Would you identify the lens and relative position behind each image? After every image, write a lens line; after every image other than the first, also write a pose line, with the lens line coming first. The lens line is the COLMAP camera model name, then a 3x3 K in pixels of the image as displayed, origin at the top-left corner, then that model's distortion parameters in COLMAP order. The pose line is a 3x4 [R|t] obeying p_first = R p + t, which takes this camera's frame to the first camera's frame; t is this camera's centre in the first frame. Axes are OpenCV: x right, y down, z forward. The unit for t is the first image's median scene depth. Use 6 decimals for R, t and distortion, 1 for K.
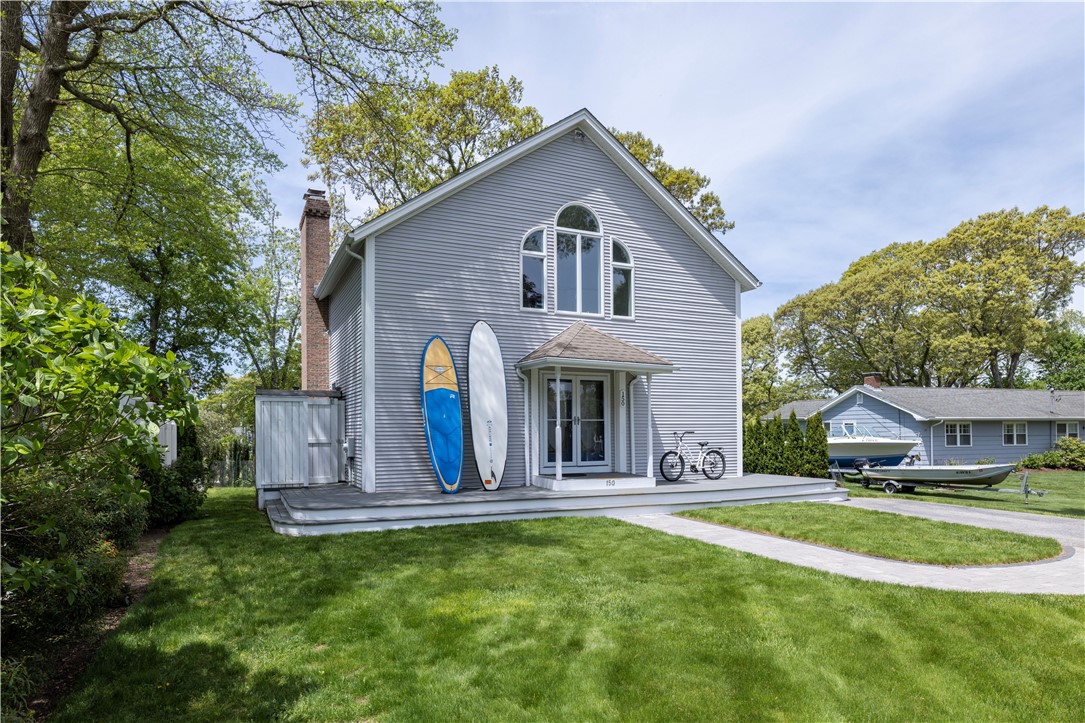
lens RADIAL K [[661.5, 0, 513.9], [0, 661.5, 389.9], [0, 0, 1]] dist [-0.001957, 0.000141]
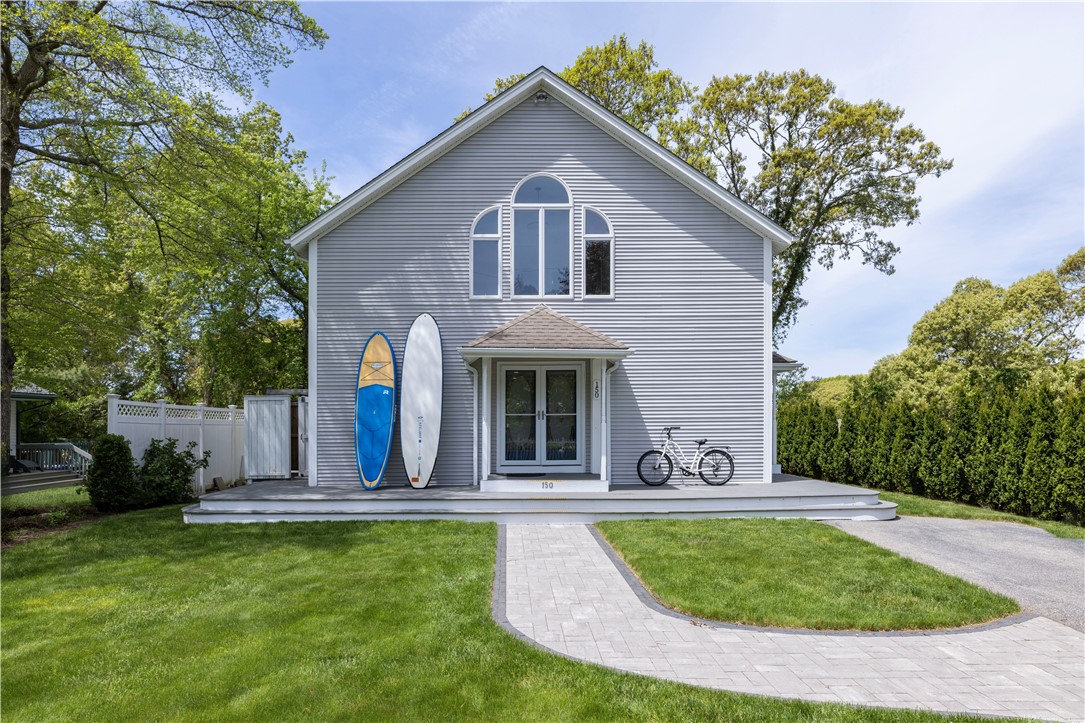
lens RADIAL K [[661.5, 0, 513.9], [0, 661.5, 389.9], [0, 0, 1]] dist [-0.001957, 0.000141]
pose [[0.906427, -0.025652, -0.421582, 0.453194], [0.029509, 0.999561, 0.002628, 0.008607], [0.421329, -0.014823, 0.906787, 0.168376]]
